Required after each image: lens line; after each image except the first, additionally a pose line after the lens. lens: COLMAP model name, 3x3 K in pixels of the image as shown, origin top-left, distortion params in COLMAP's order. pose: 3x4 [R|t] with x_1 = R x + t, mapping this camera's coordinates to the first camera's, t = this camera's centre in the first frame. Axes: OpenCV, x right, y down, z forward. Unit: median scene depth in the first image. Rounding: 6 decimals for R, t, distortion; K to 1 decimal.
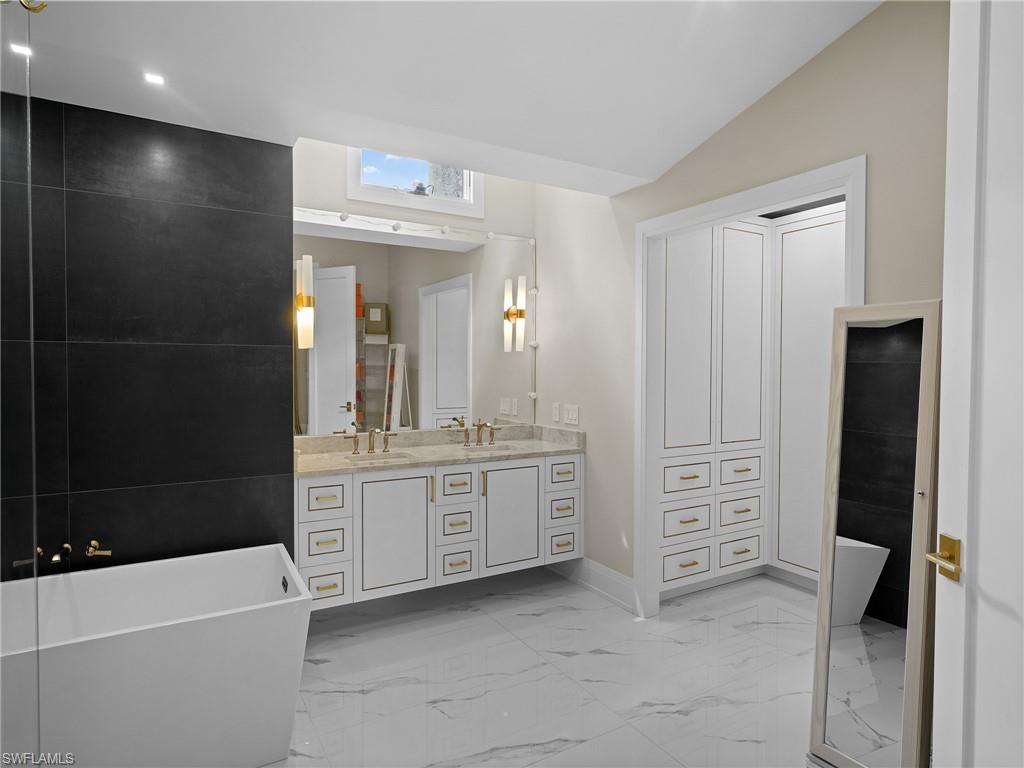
lens RADIAL K [[566.6, 0, 520.4], [0, 566.6, 381.0], [0, 0, 1]] dist [-0.005718, 0.002182]
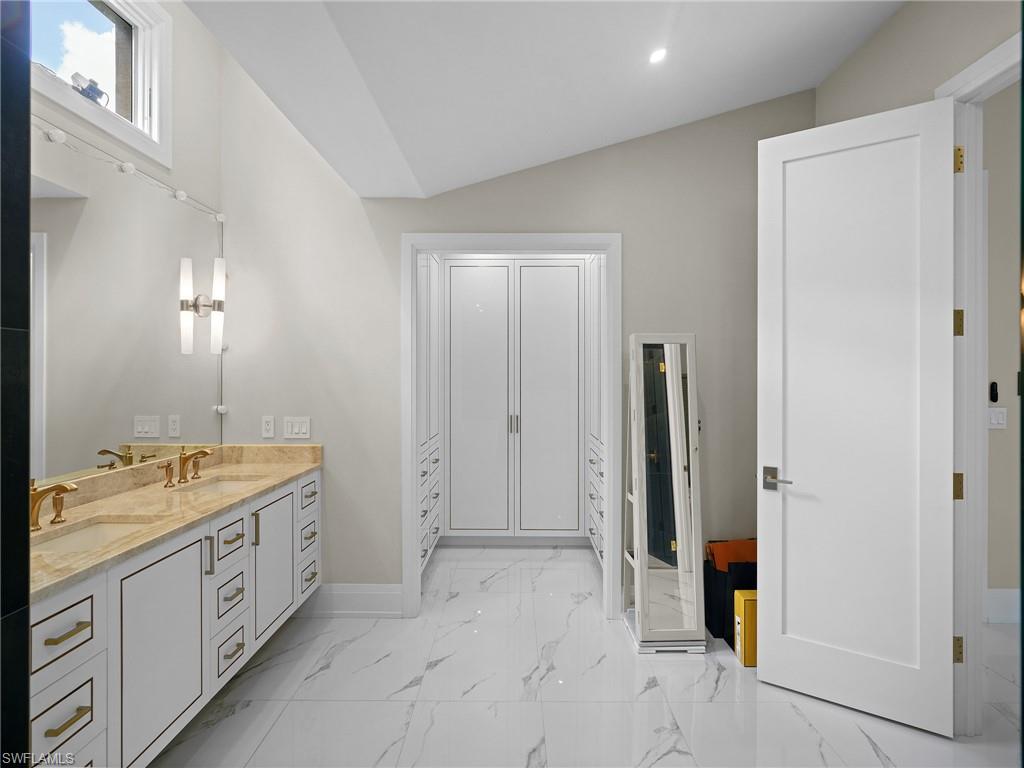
lens RADIAL K [[485.3, 0, 504.0], [0, 485.3, 377.1], [0, 0, 1]] dist [-0.012214, 0.004869]
pose [[0.536760, -0.006249, 0.843712, -0.382270], [0.021653, 0.999745, -0.006371, -0.007713], [-0.843457, 0.021689, 0.536758, 0.335908]]
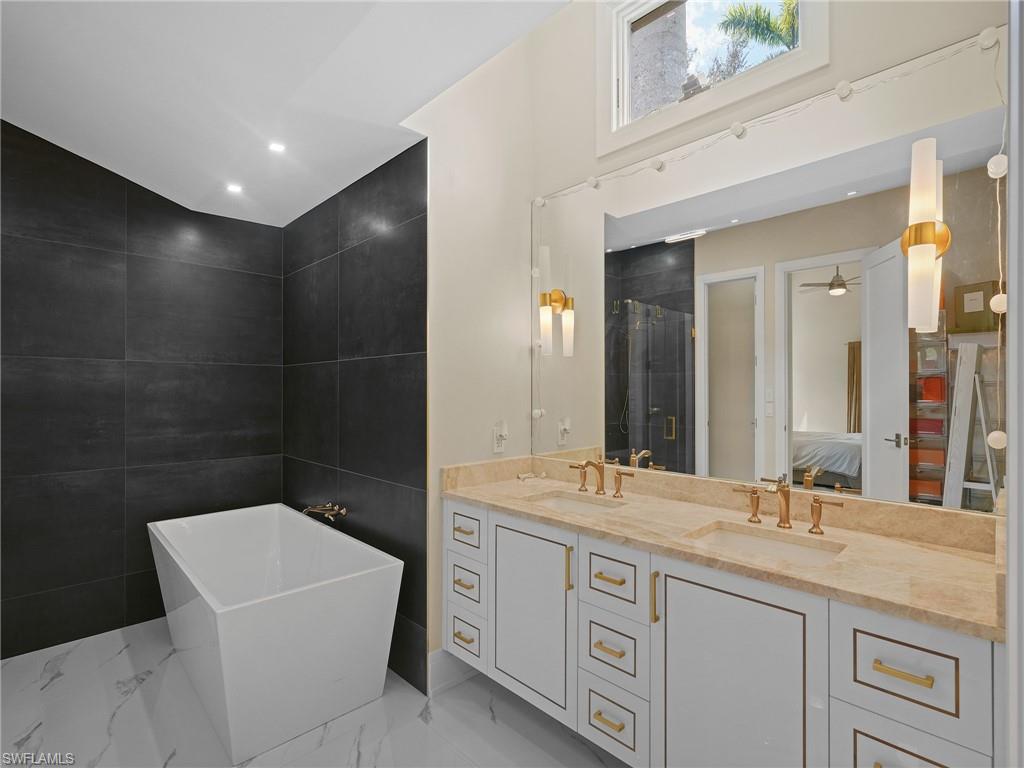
lens RADIAL K [[485.3, 0, 514.5], [0, 485.3, 393.8], [0, 0, 1]] dist [-0.012214, 0.004869]
pose [[0.240498, -0.001831, -0.970648, 0.288440], [-0.024633, 0.999665, -0.007989, 0.006782], [0.970337, 0.025831, 0.240372, 0.691005]]
